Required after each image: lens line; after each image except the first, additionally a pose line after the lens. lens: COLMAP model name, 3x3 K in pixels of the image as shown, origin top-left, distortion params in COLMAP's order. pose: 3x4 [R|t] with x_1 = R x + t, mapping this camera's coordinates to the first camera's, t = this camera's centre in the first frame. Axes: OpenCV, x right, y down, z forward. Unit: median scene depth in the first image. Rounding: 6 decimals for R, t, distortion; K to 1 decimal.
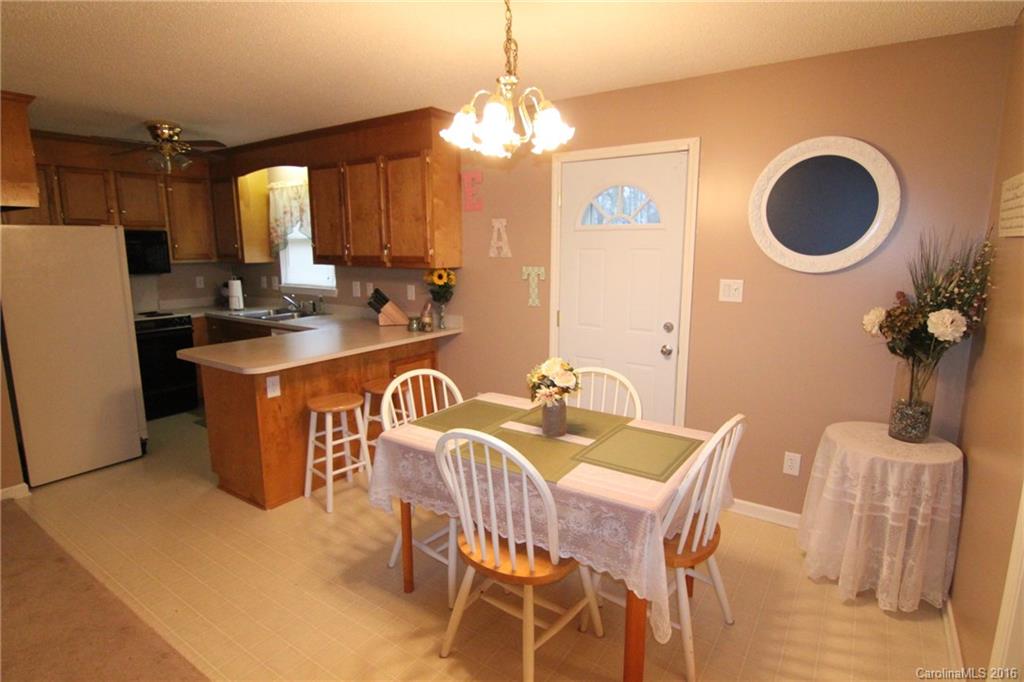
lens RADIAL K [[527.9, 0, 510.8], [0, 527.9, 336.1], [0, 0, 1]] dist [-0.005085, -0.011380]
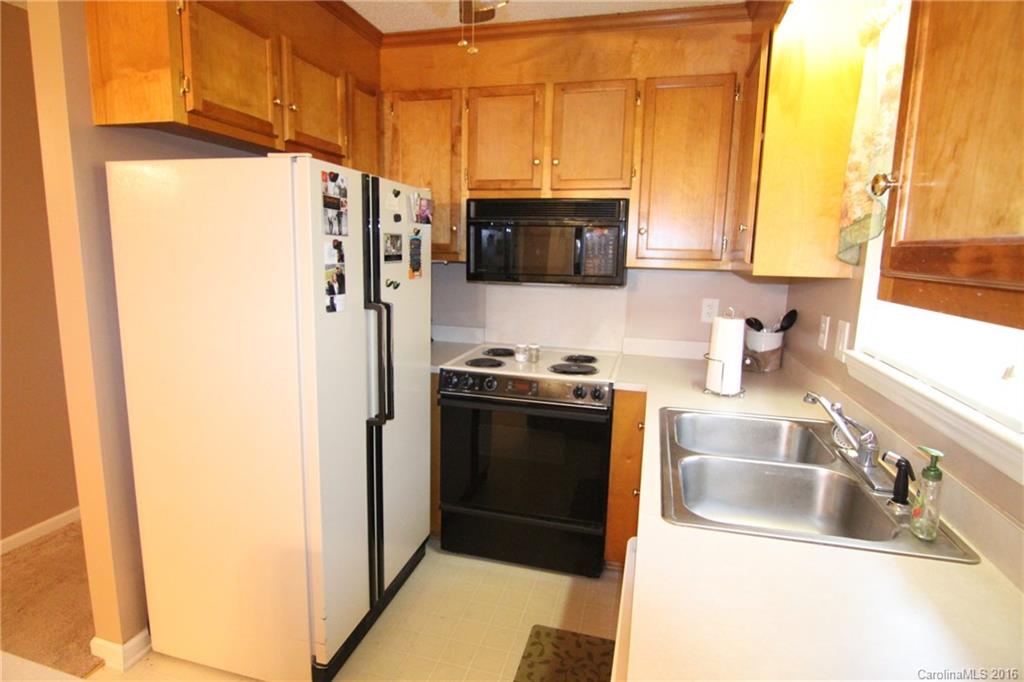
lens RADIAL K [[527.9, 0, 510.8], [0, 527.9, 336.1], [0, 0, 1]] dist [-0.005085, -0.011380]
pose [[0.332693, 0.160512, -0.929275, -0.261853], [-0.183132, 0.977646, 0.103303, -0.125118], [0.925083, 0.135812, 0.354651, 0.865690]]
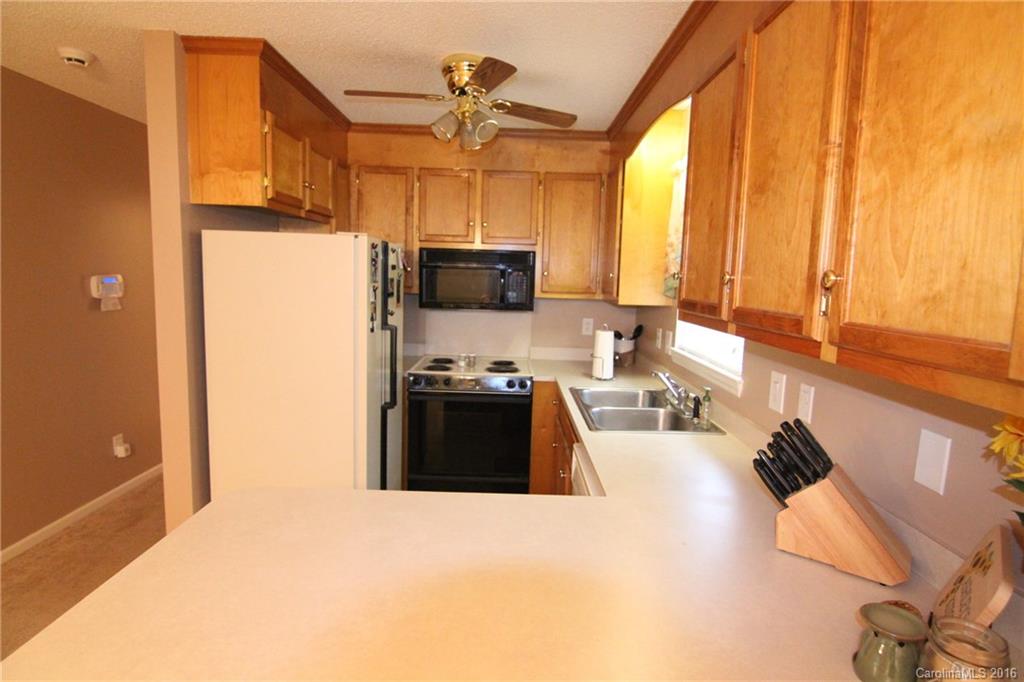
lens RADIAL K [[527.9, 0, 510.8], [0, 527.9, 336.1], [0, 0, 1]] dist [-0.005085, -0.011380]
pose [[0.567742, 0.115179, -0.815109, -0.103979], [-0.169728, 0.985267, 0.021003, -0.113846], [0.805519, 0.126423, 0.578927, 0.673477]]
